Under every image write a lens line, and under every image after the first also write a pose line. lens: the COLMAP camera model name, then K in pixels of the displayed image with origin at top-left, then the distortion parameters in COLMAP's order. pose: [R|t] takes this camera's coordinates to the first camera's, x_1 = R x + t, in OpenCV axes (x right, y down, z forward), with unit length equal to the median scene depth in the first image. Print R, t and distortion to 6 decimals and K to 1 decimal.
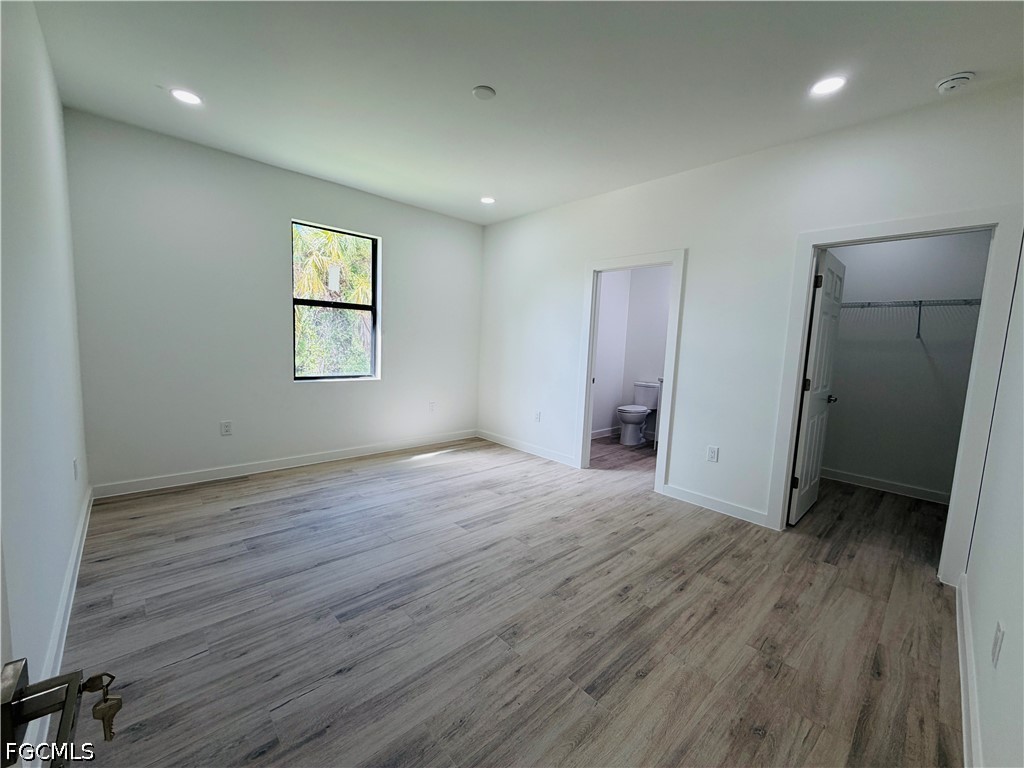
lens RADIAL K [[410.9, 0, 512.0], [0, 410.9, 387.2], [0, 0, 1]] dist [0.000246, -0.000335]
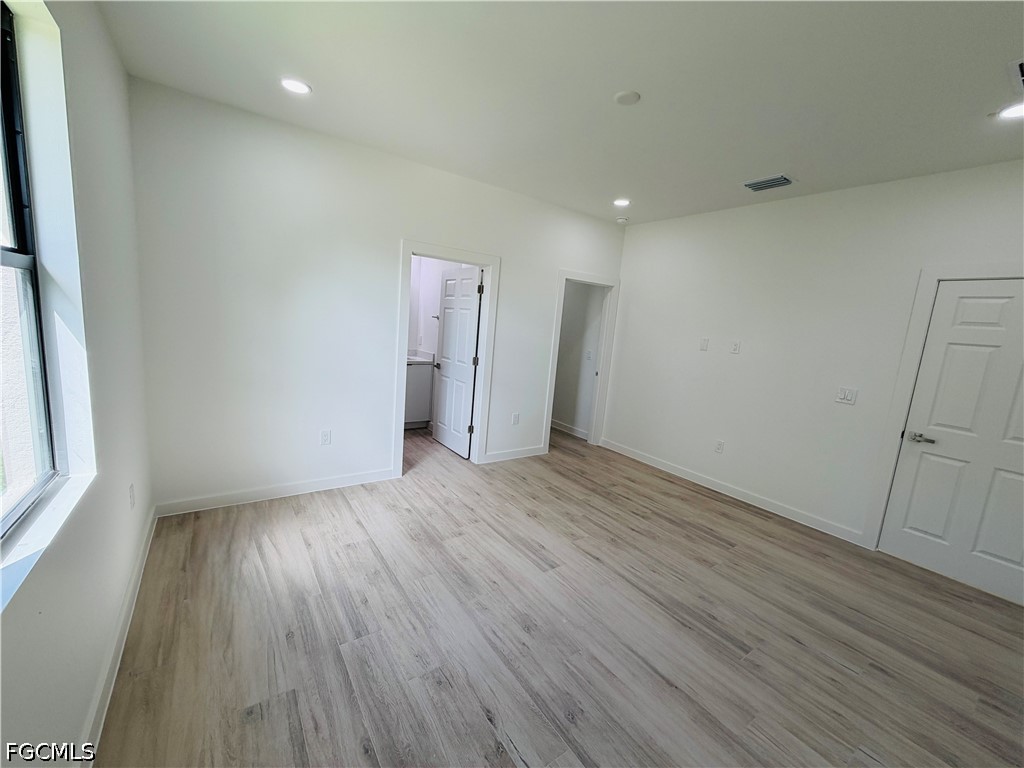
lens RADIAL K [[410.9, 0, 506.1], [0, 410.9, 385.8], [0, 0, 1]] dist [0.000246, -0.000335]
pose [[0.142809, -0.189987, 0.971345, -1.107801], [0.036103, 0.981751, 0.186714, -0.270753], [-0.989092, 0.008404, 0.147062, 1.132572]]
